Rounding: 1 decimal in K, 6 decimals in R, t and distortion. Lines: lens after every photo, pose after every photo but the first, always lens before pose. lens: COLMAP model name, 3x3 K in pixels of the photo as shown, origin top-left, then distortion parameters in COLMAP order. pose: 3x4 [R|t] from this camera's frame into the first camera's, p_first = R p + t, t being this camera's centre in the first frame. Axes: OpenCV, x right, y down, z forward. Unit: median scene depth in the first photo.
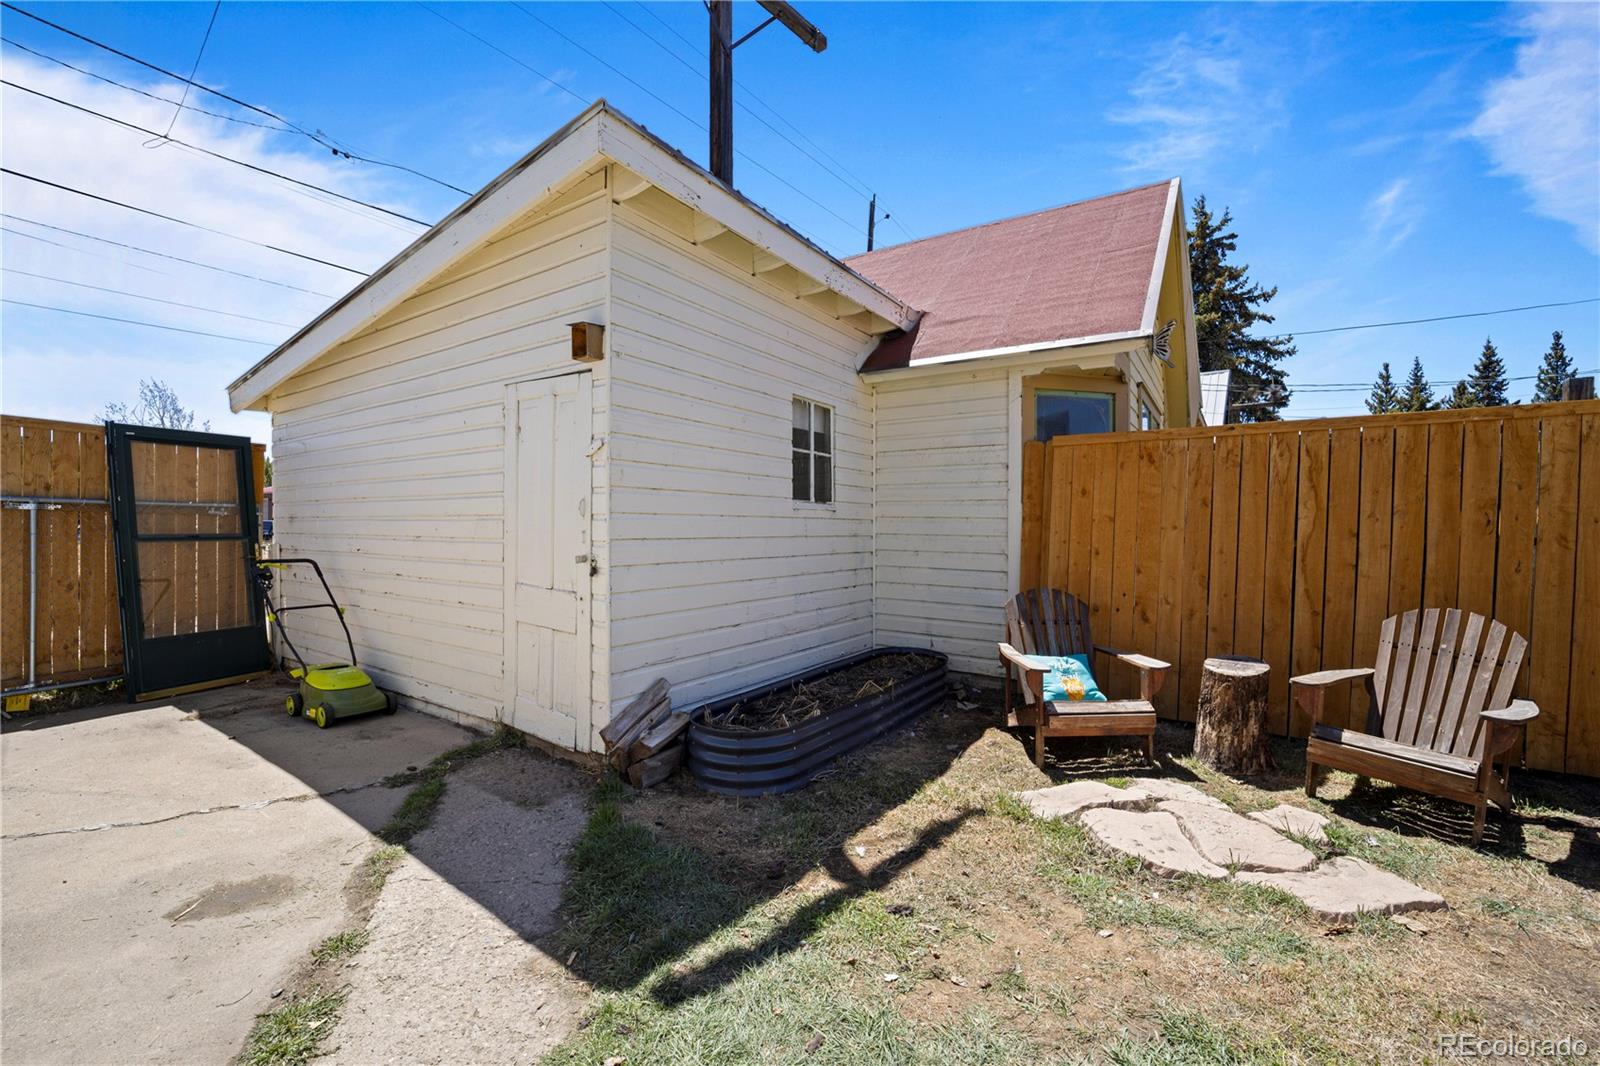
lens RADIAL K [[653.1, 0, 798.3], [0, 653.1, 532.6], [0, 0, 1]] dist [-0.019724, -0.000204]
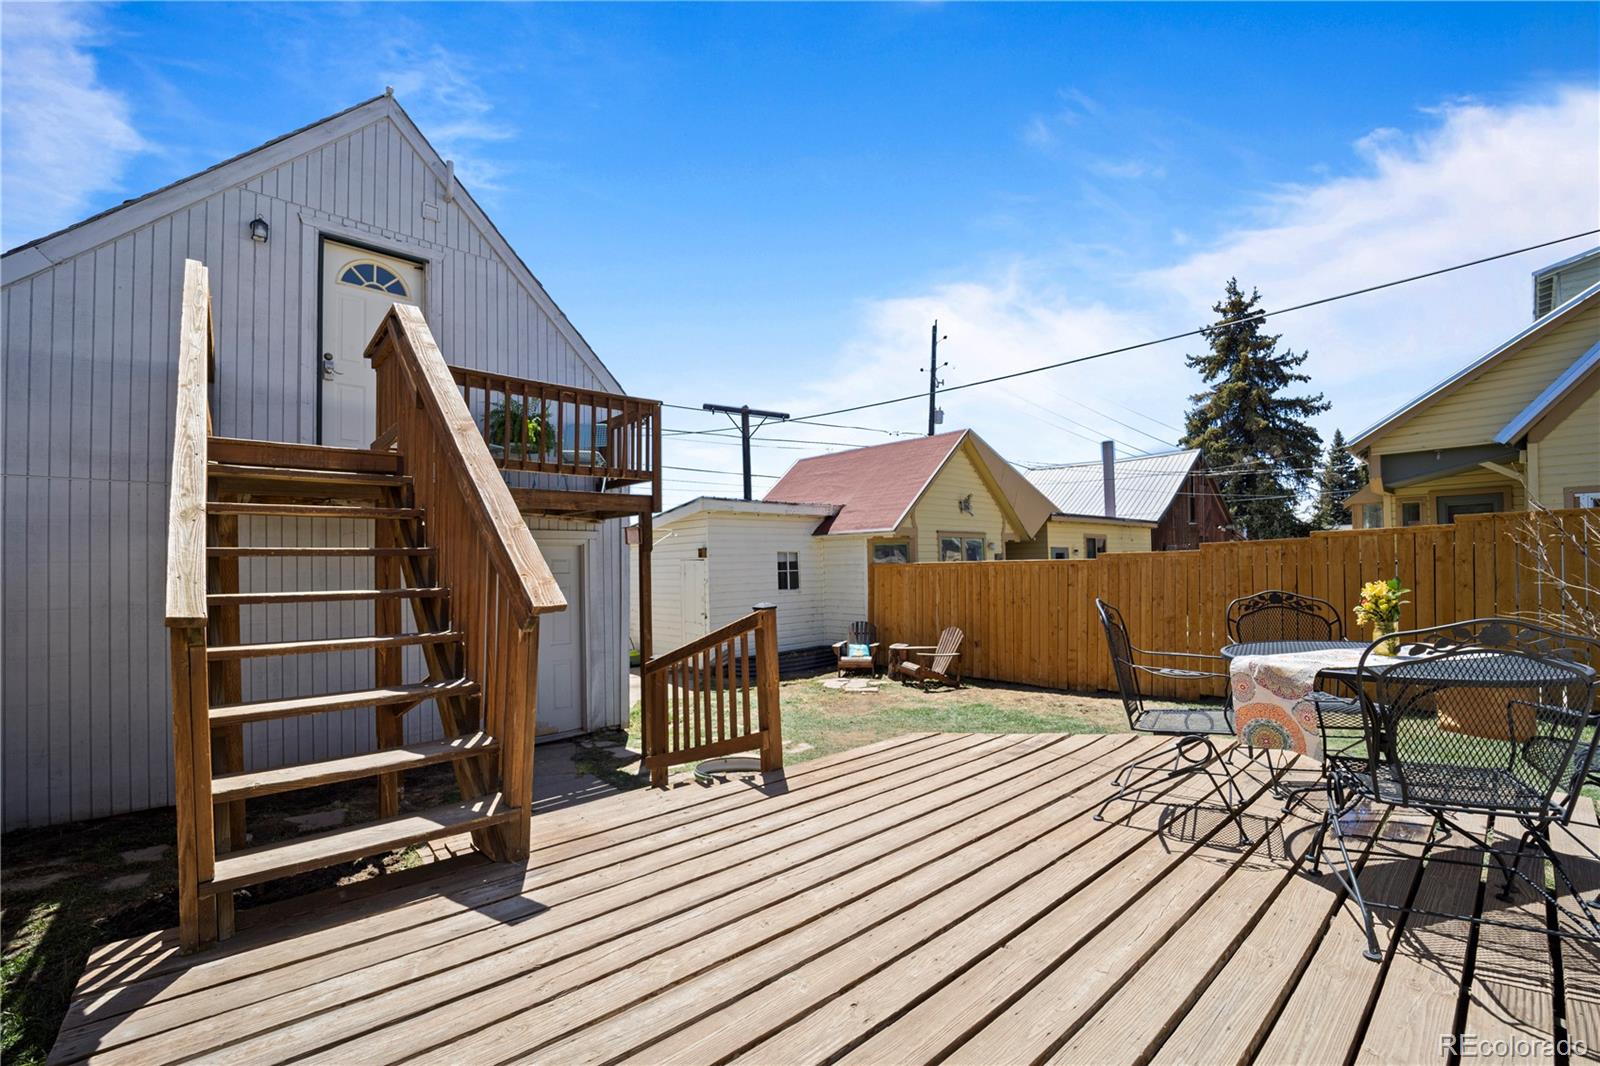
lens RADIAL K [[659.4, 0, 797.6], [0, 659.4, 556.1], [0, 0, 1]] dist [-0.018670, 0.000356]
pose [[0.969174, -0.031457, -0.244359, 0.875339], [0.027728, 0.999441, -0.018686, -0.160512], [0.244810, 0.011334, 0.969505, -1.946430]]
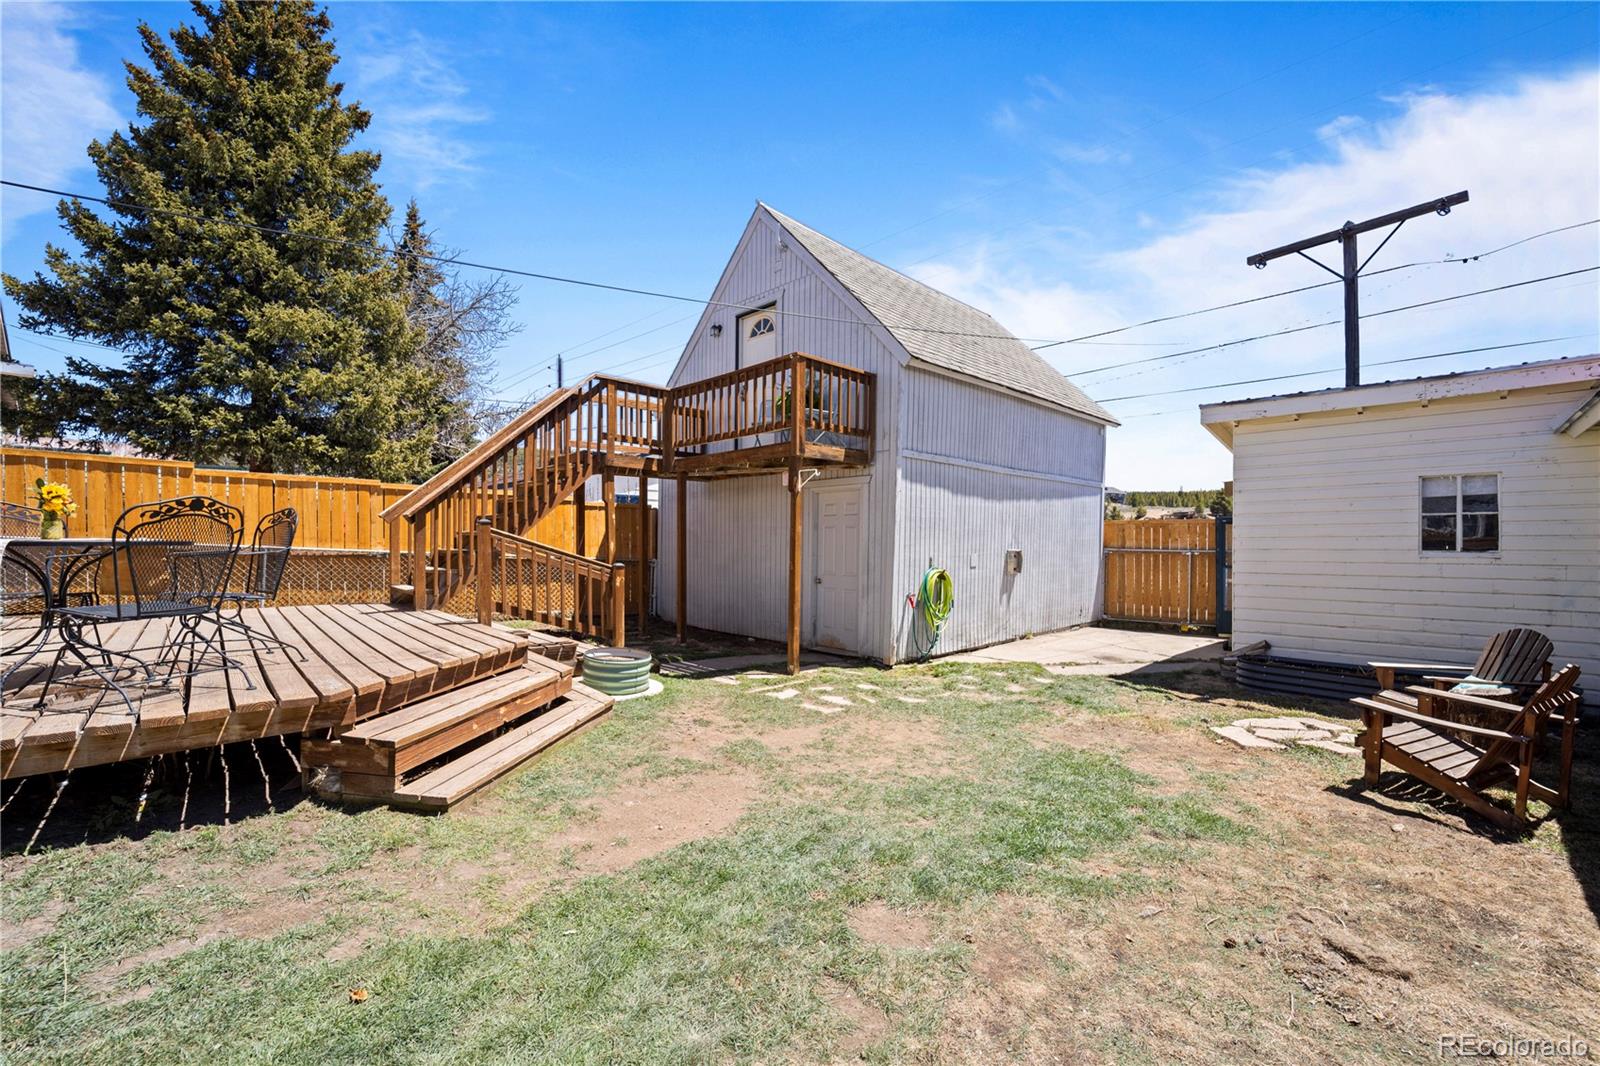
lens RADIAL K [[653.1, 0, 798.3], [0, 653.1, 532.6], [0, 0, 1]] dist [-0.019724, -0.000204]
pose [[-0.218801, -0.028754, -0.975346, 1.890572], [-0.012324, 0.999567, -0.026703, -0.041992], [0.975692, 0.006178, -0.219060, 0.000208]]
